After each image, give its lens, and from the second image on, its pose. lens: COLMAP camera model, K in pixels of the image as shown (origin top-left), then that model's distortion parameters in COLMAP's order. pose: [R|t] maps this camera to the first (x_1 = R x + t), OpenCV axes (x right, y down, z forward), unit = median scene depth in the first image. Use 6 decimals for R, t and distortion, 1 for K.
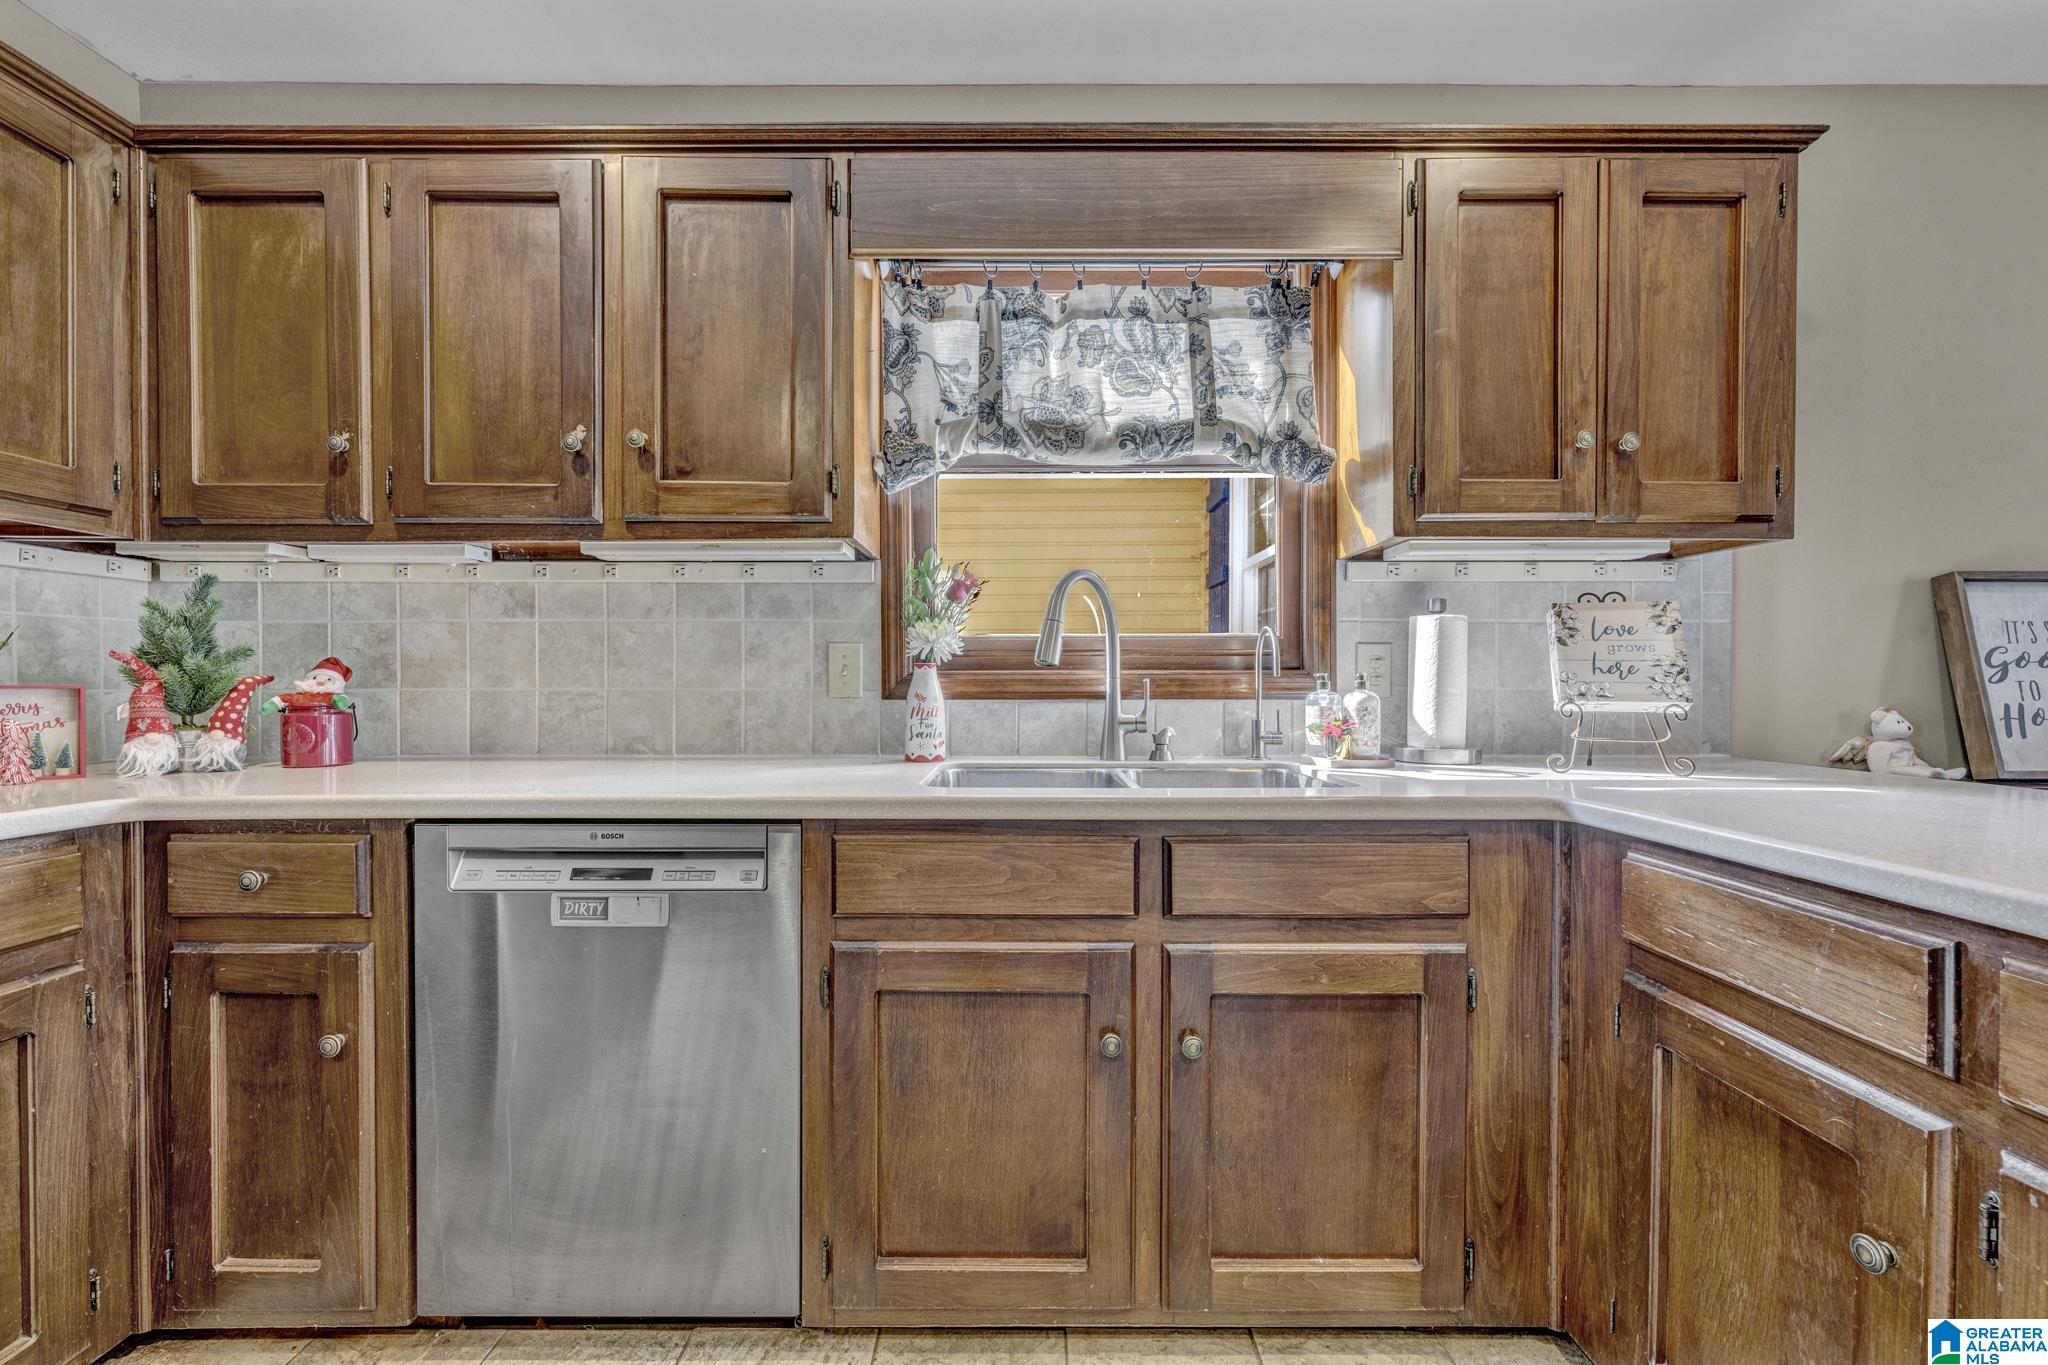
lens RADIAL K [[826.6, 0, 1023.5], [0, 826.6, 689.7], [0, 0, 1]] dist [-0.000785, -0.000323]
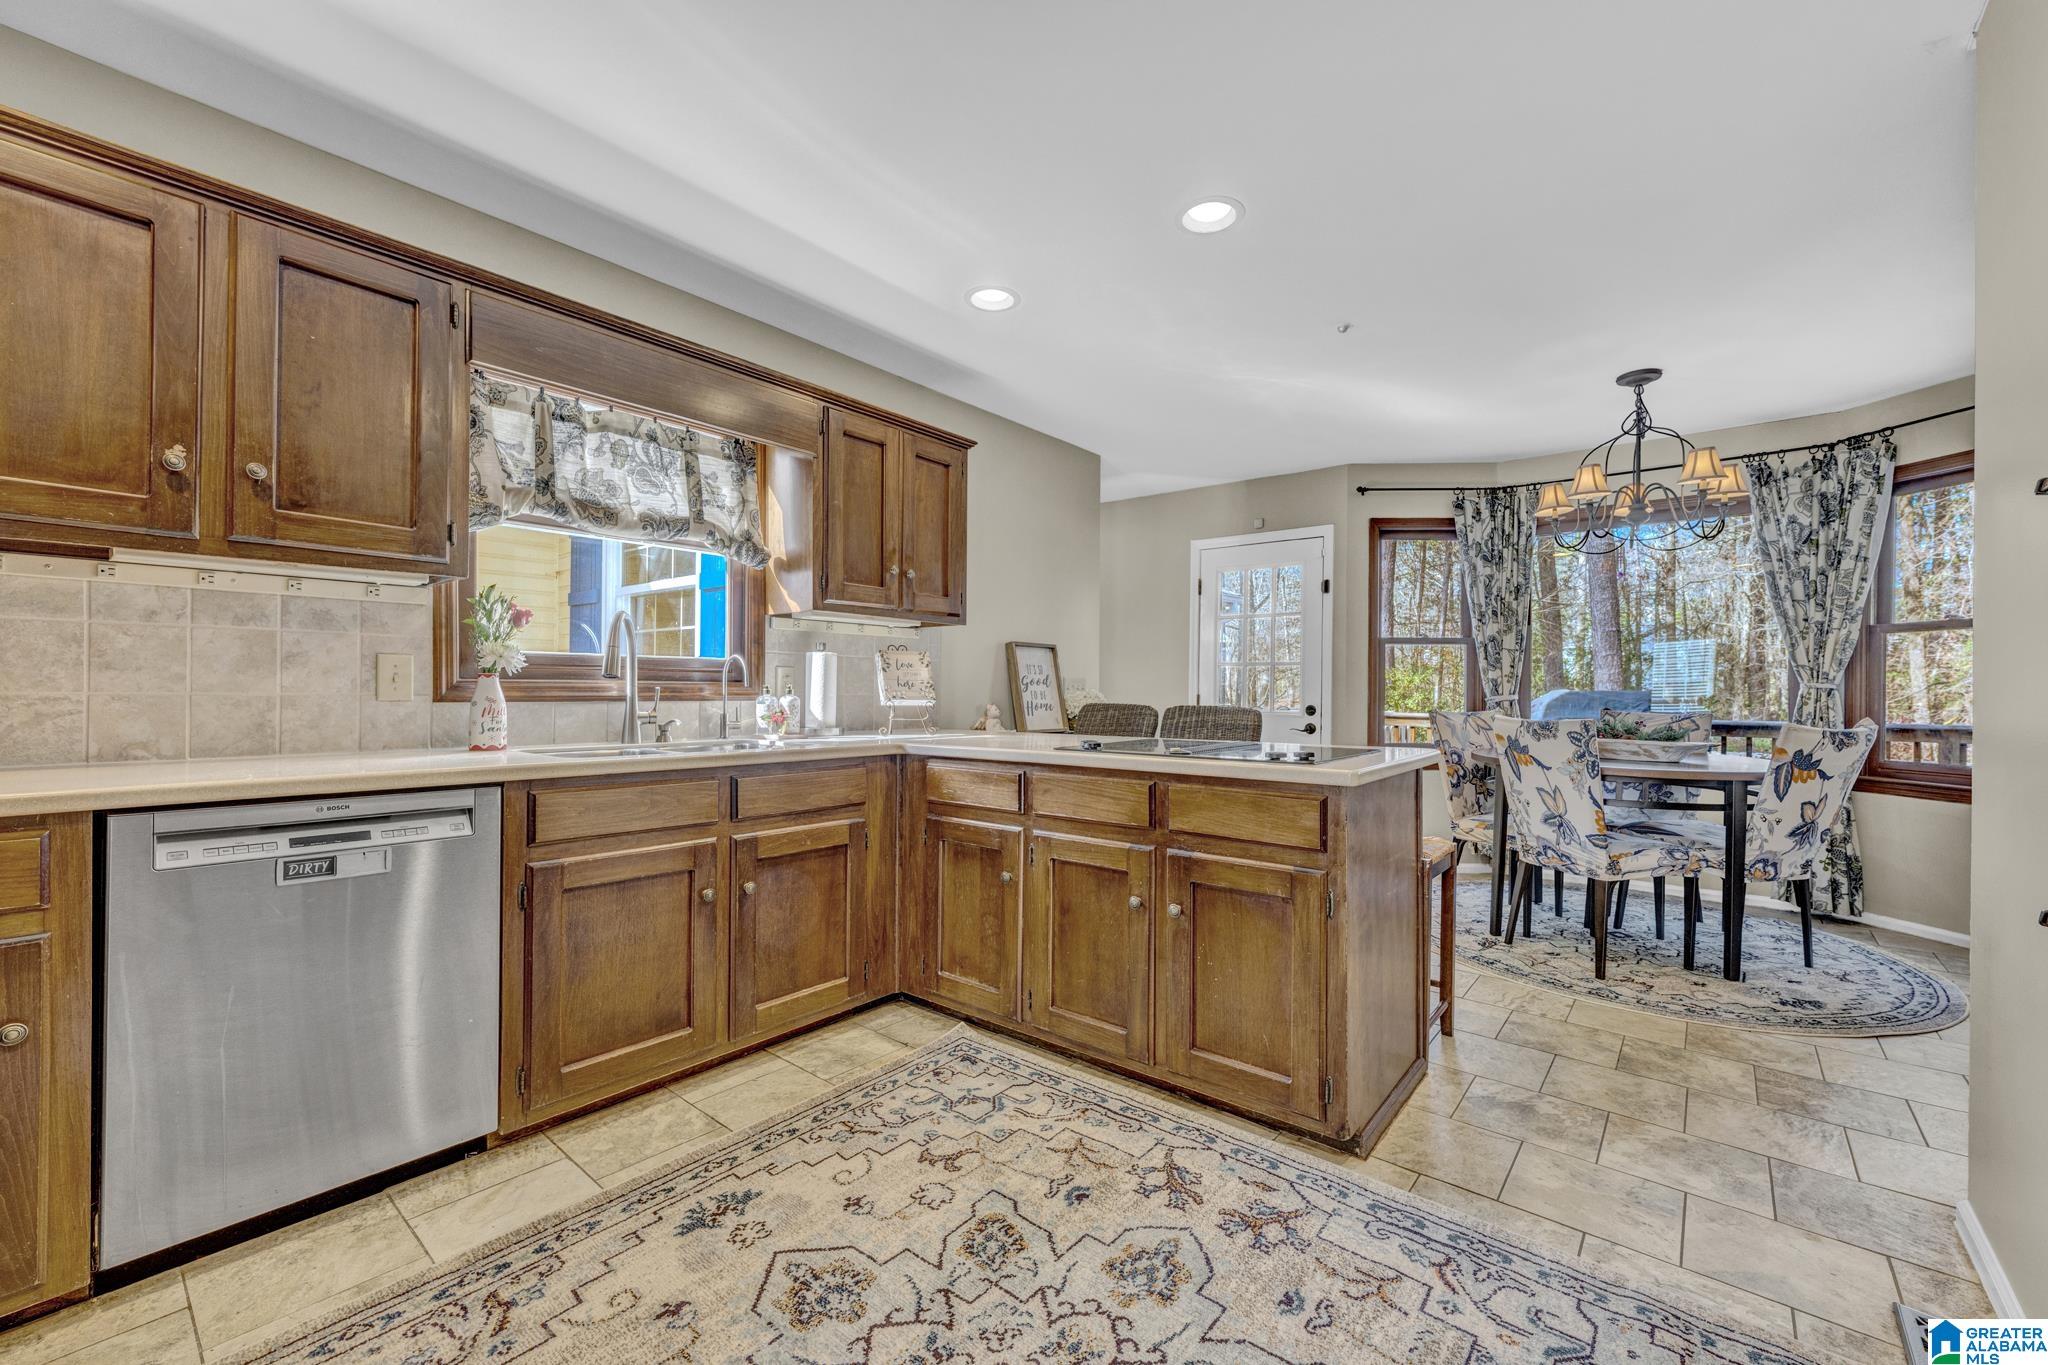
lens RADIAL K [[826.6, 0, 1023.5], [0, 826.6, 689.7], [0, 0, 1]] dist [-0.000785, -0.000323]
pose [[0.639260, 0.005450, 0.768971, -0.591376], [0.001346, 0.999965, -0.008206, 0.004766], [-0.768989, 0.006281, 0.639231, -0.465473]]
